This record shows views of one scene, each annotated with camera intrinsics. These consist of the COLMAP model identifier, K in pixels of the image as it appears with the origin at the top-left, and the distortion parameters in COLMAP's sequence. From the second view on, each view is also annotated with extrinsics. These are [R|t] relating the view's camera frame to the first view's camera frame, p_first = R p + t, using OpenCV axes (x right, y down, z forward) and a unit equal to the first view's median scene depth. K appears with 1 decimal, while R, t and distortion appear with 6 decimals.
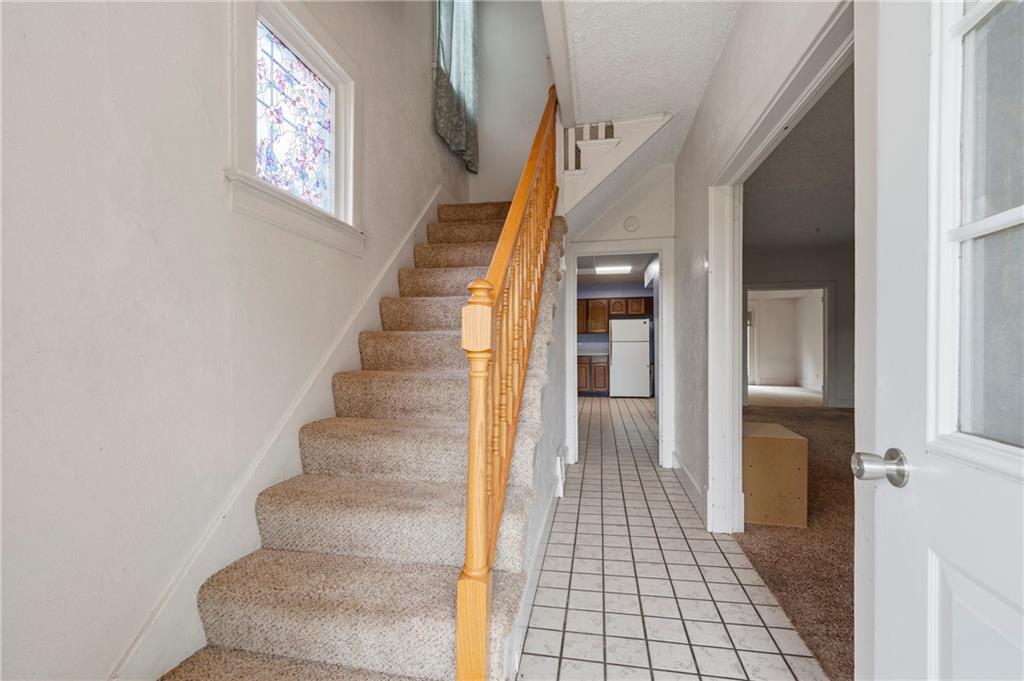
lens RADIAL K [[456.0, 0, 515.4], [0, 456.0, 341.7], [0, 0, 1]] dist [0.000682, 0.000177]
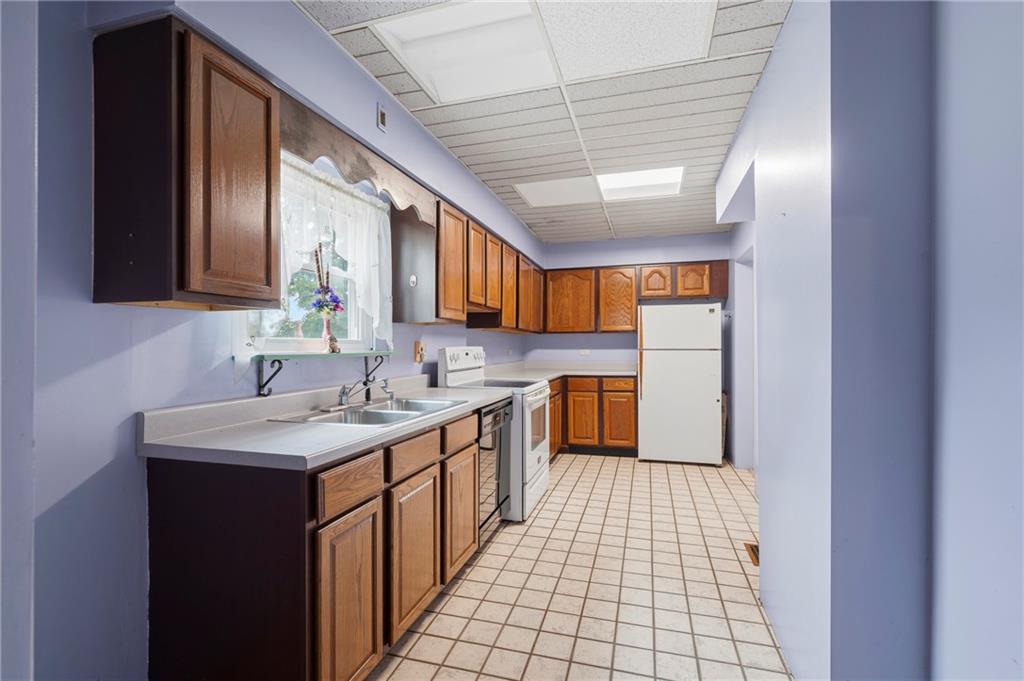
lens RADIAL K [[458.7, 0, 510.7], [0, 458.7, 343.1], [0, 0, 1]] dist [0.000884, -0.000005]
pose [[0.994208, 0.002600, -0.107439, 0.118006], [-0.003034, 0.999988, -0.003879, -0.003860], [0.107428, 0.004182, 0.994204, 0.470052]]
